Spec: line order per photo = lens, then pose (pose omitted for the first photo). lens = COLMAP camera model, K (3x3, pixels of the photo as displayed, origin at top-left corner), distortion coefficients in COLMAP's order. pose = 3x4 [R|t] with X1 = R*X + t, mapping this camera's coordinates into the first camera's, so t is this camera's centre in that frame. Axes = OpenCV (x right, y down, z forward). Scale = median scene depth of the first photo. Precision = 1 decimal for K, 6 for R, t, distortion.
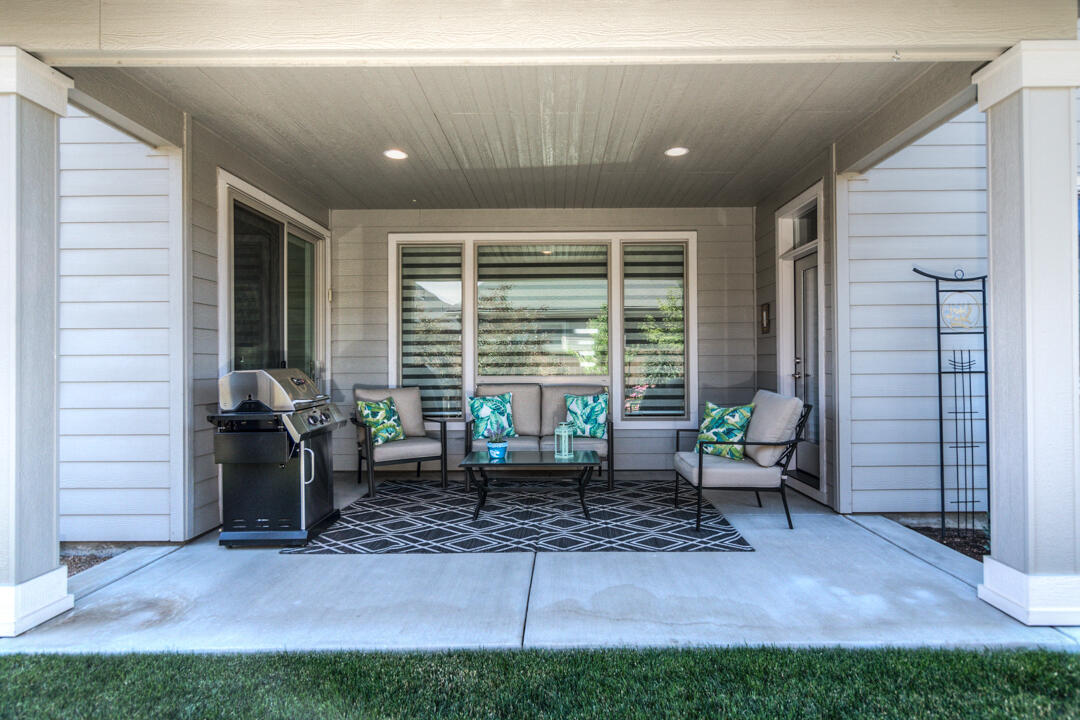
lens RADIAL K [[569.4, 0, 561.8], [0, 569.4, 357.5], [0, 0, 1]] dist [-0.000664, -0.000275]
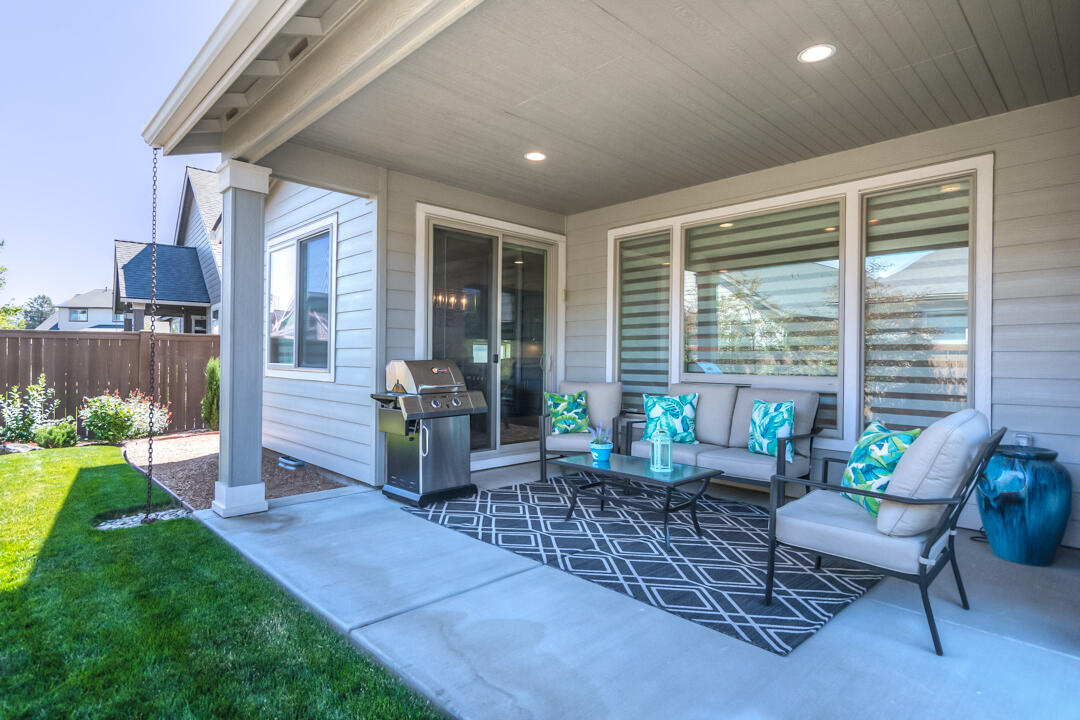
lens RADIAL K [[569.4, 0, 541.9], [0, 569.4, 357.3], [0, 0, 1]] dist [-0.000664, -0.000275]
pose [[0.695283, 0.011574, -0.718643, 0.533719], [-0.008375, 0.999933, 0.008001, 0.003140], [0.718687, 0.000456, 0.695333, 0.321592]]
